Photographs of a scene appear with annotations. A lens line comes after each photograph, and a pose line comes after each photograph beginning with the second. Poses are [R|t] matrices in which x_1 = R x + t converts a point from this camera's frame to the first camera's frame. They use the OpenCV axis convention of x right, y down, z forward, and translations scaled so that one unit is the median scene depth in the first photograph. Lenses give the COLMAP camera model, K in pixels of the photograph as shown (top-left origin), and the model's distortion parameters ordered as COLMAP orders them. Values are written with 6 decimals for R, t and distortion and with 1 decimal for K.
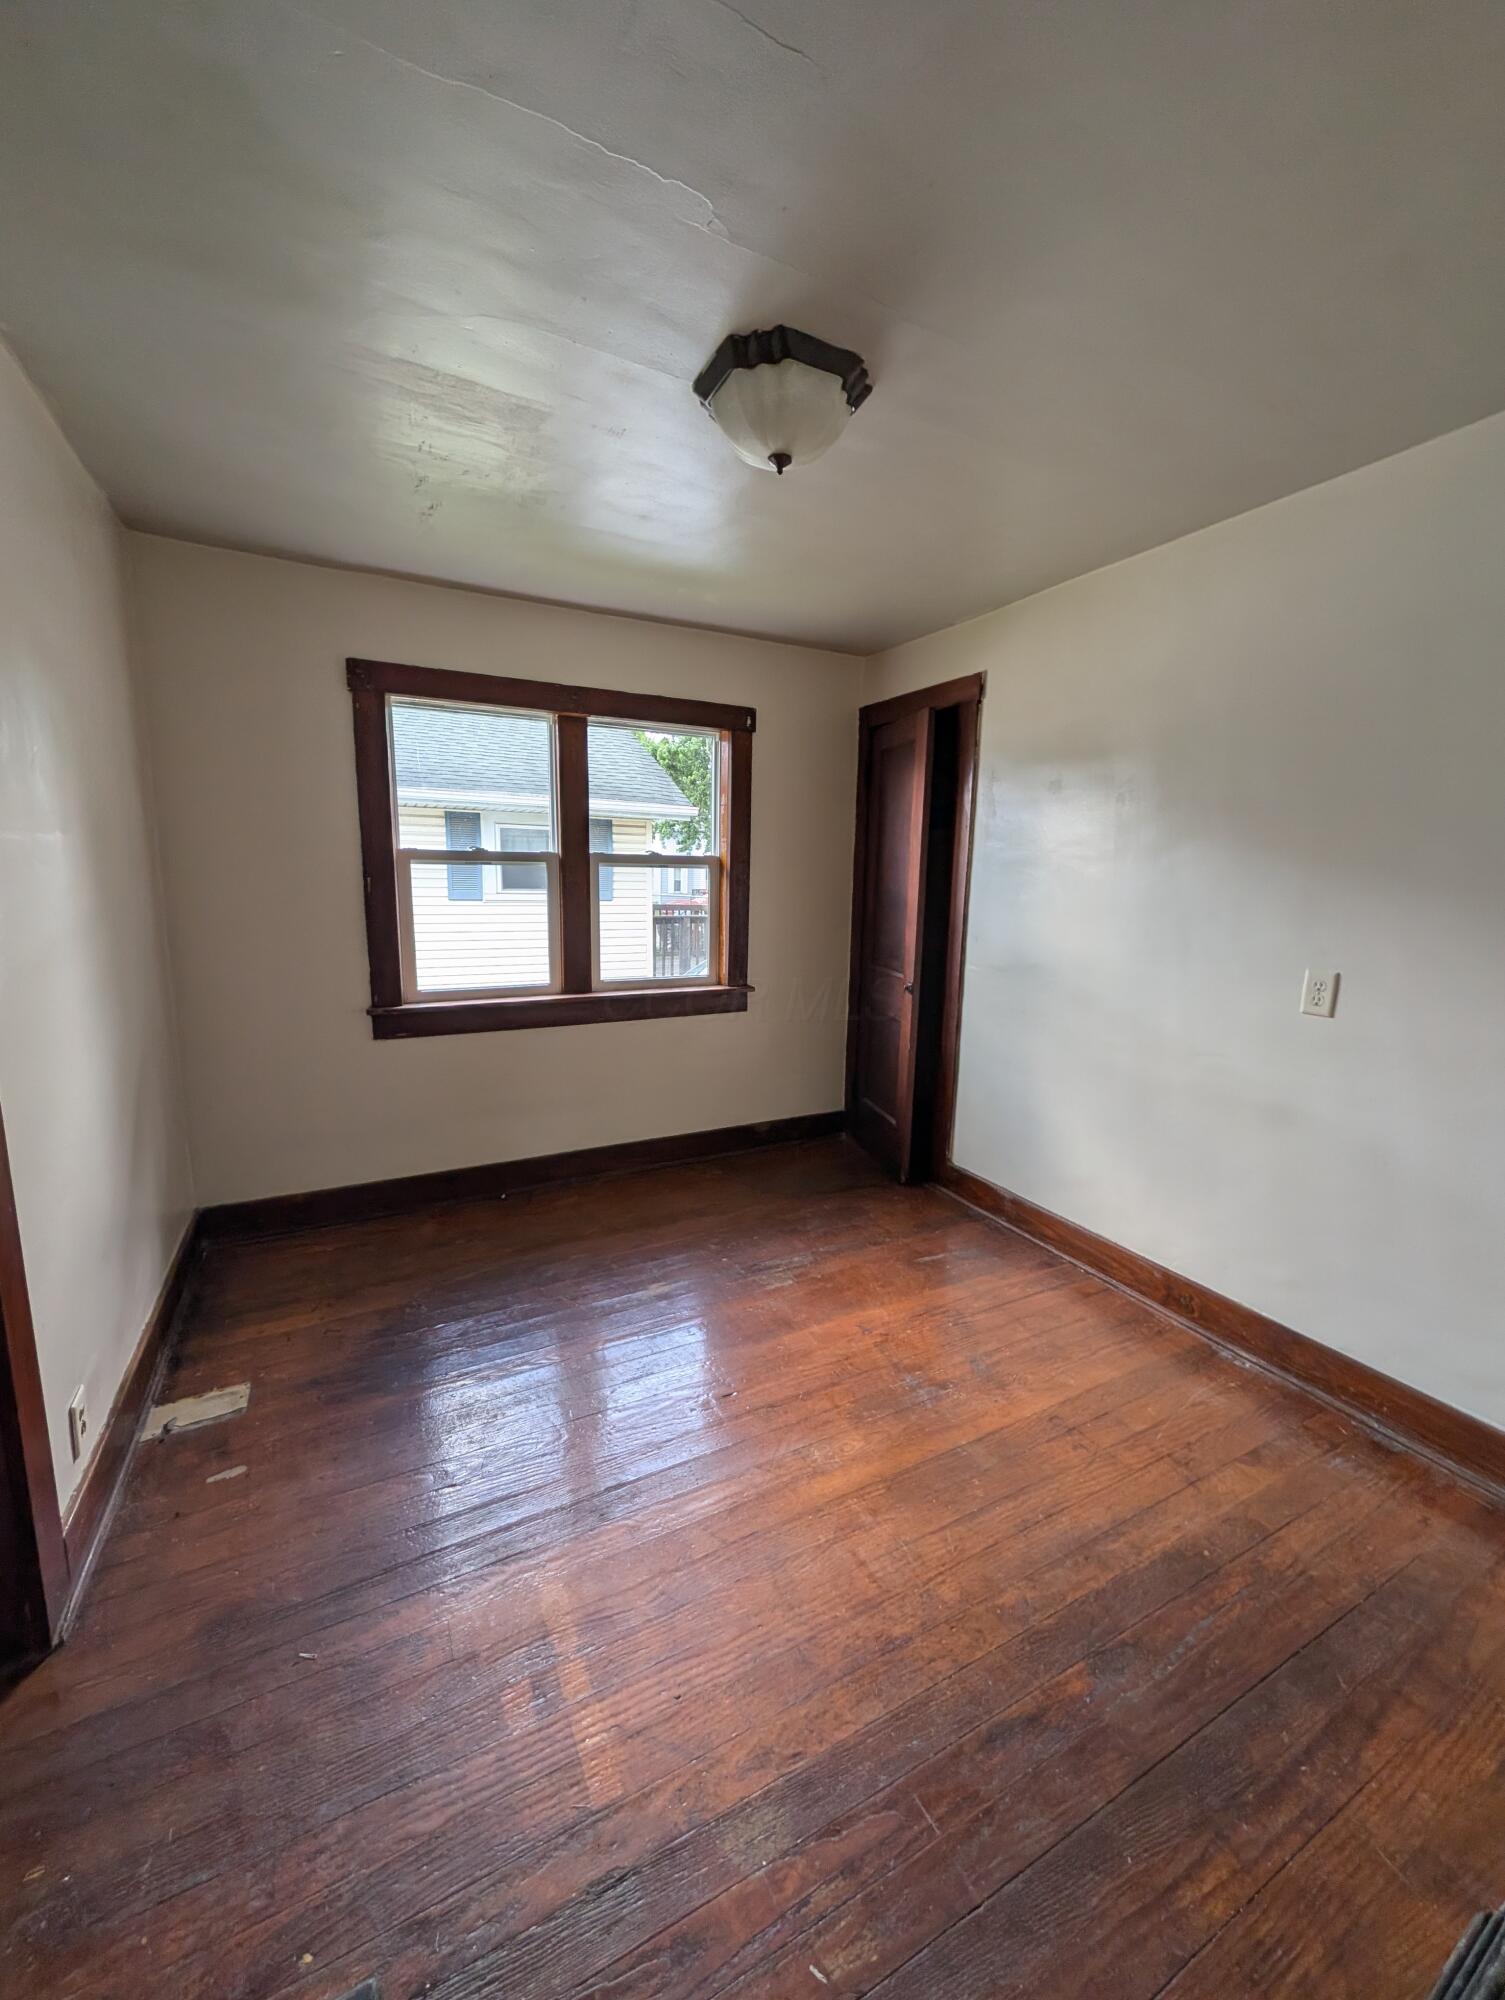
lens RADIAL K [[770.8, 0, 747.6], [0, 770.8, 995.7], [0, 0, 1]] dist [-0.001043, 0.000504]
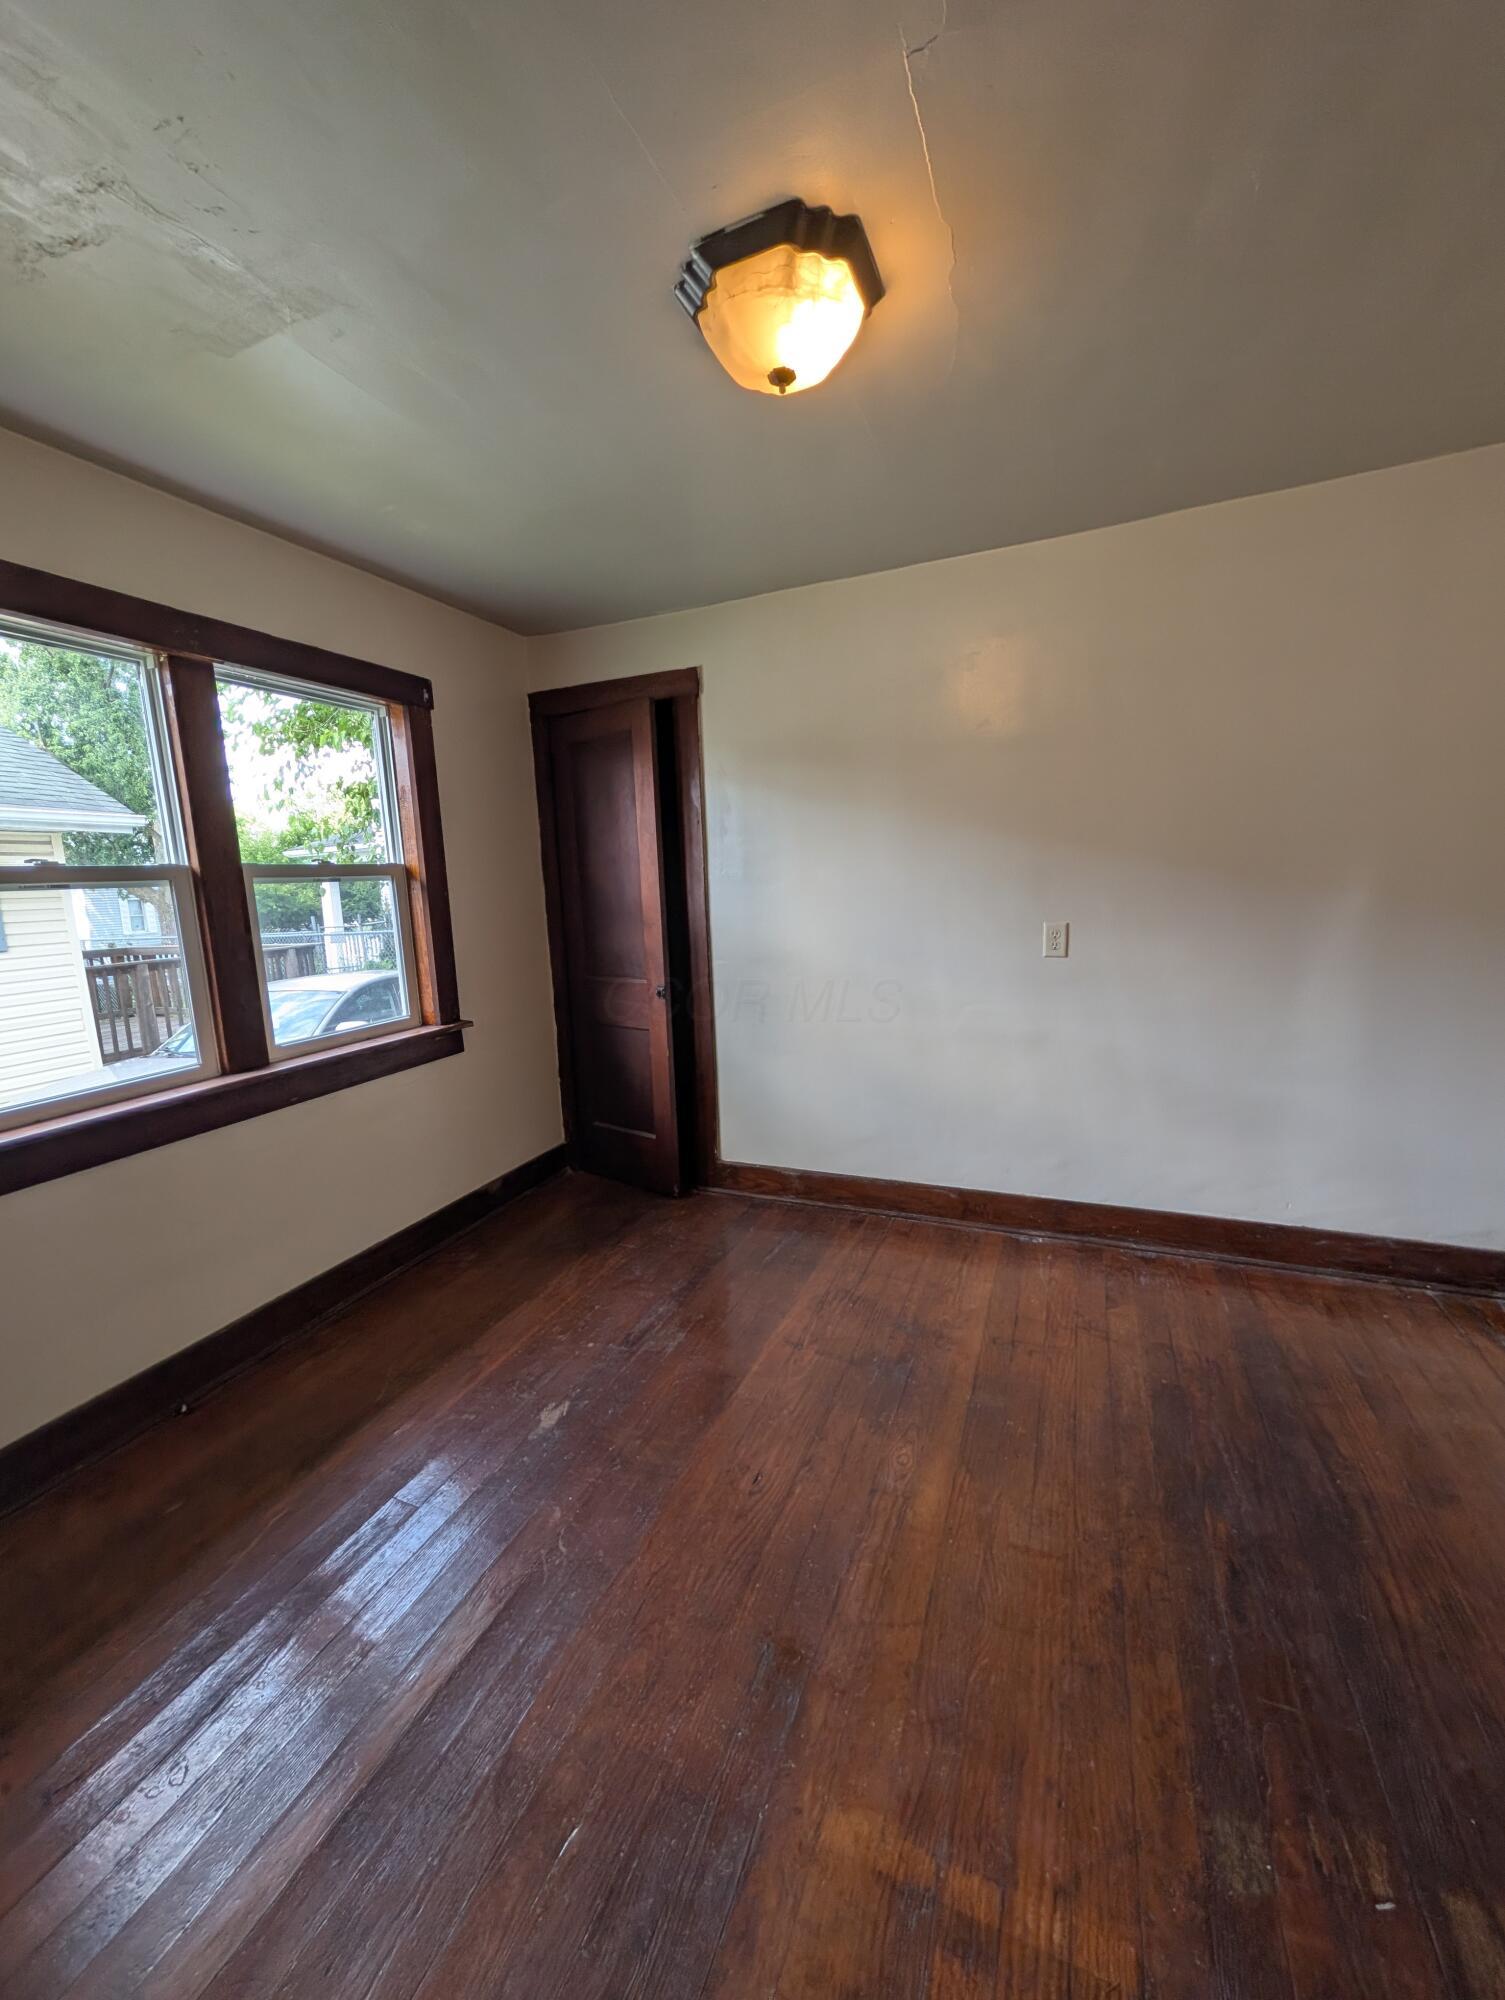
lens RADIAL K [[770.8, 0, 747.6], [0, 770.8, 995.7], [0, 0, 1]] dist [-0.001043, 0.000504]
pose [[0.768087, -0.144546, 0.623818, -0.322338], [0.155653, 0.987116, 0.037076, -0.026330], [-0.621140, 0.068622, 0.780689, 0.205833]]
